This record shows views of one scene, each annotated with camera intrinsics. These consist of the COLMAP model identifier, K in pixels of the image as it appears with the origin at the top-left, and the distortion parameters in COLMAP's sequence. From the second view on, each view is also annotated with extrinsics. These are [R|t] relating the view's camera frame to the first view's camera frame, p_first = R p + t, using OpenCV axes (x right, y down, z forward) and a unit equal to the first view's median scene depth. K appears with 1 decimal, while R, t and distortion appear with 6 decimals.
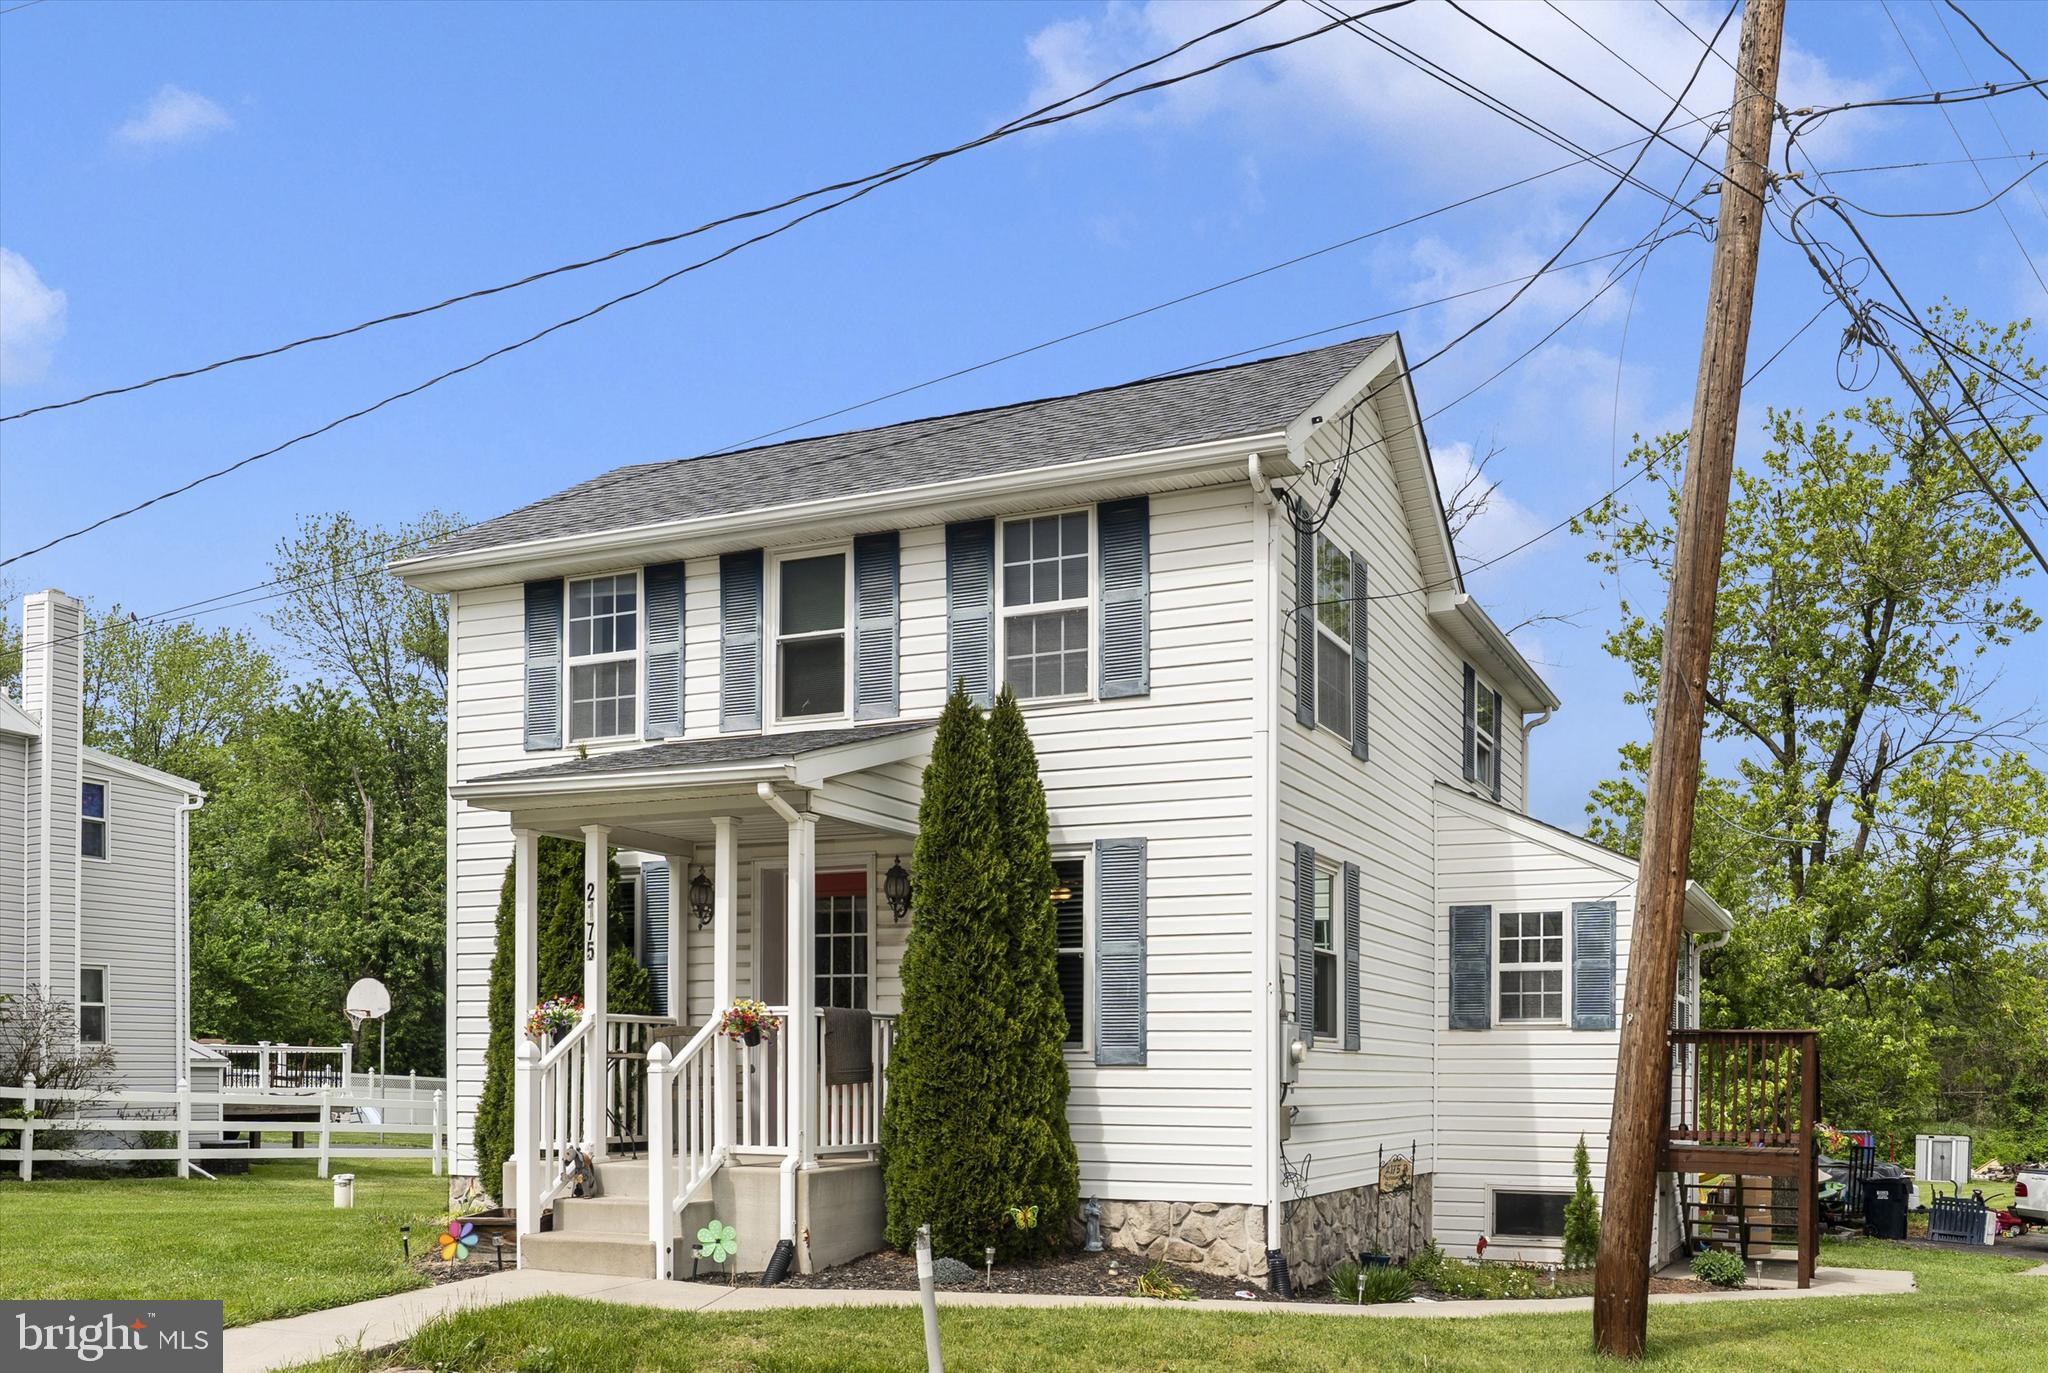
lens RADIAL K [[1599.4, 0, 1024.0], [0, 1599.4, 686.5], [0, 0, 1]] dist [-0.001776, 0.004052]
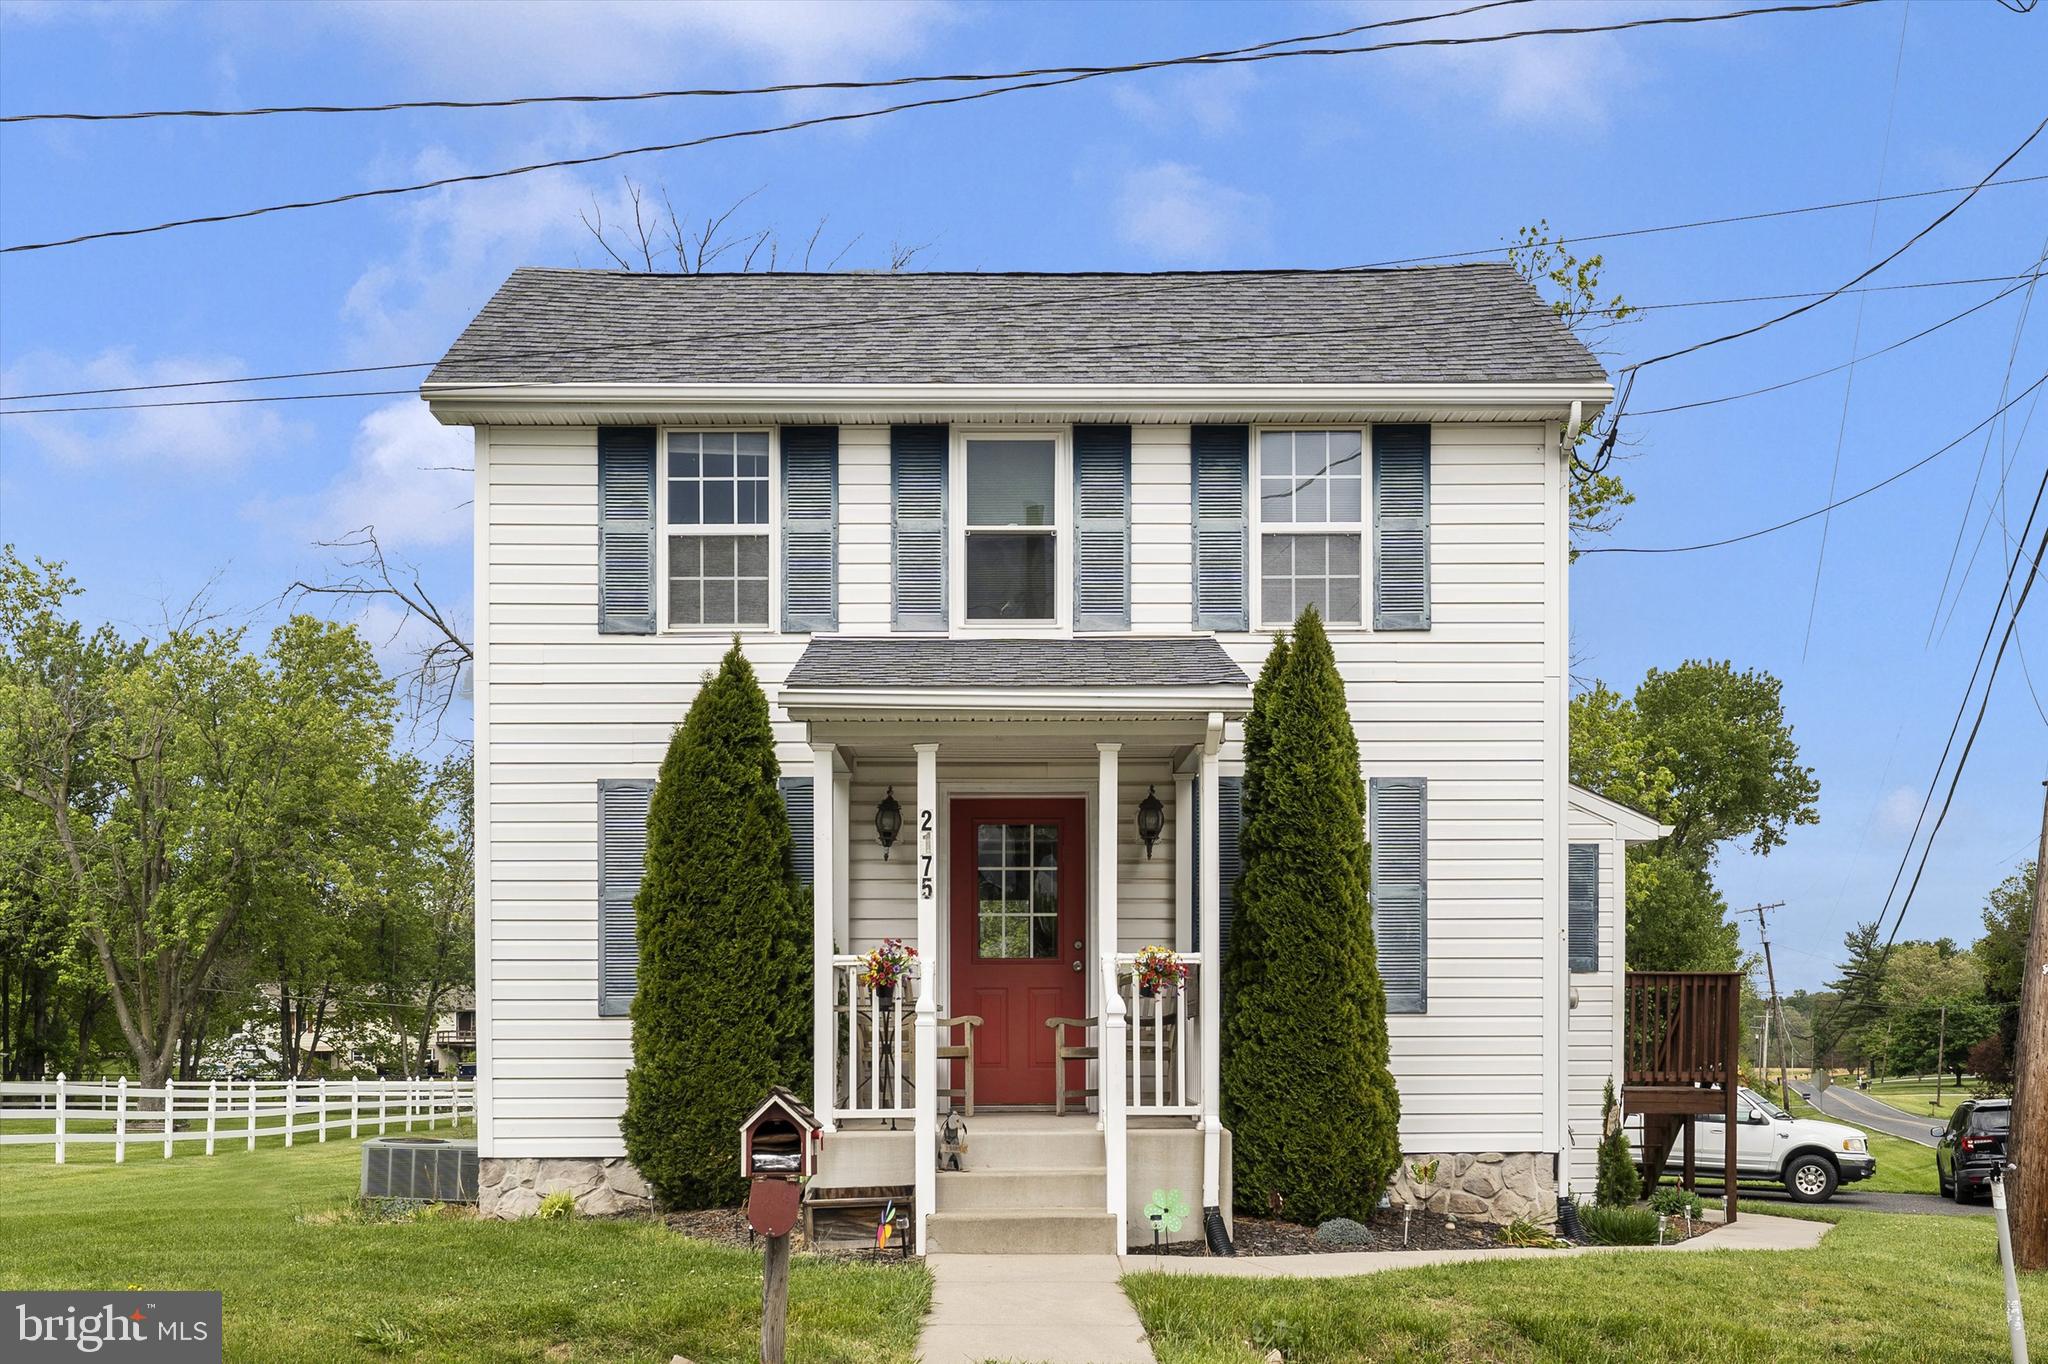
lens RADIAL K [[1599.4, 0, 1024.0], [0, 1599.4, 682.0], [0, 0, 1]] dist [-0.001776, 0.004052]
pose [[0.920353, 0.074058, 0.384012, -0.461841], [-0.083657, 0.996460, 0.008327, 0.043933], [-0.382036, -0.039789, 0.923290, 0.184018]]
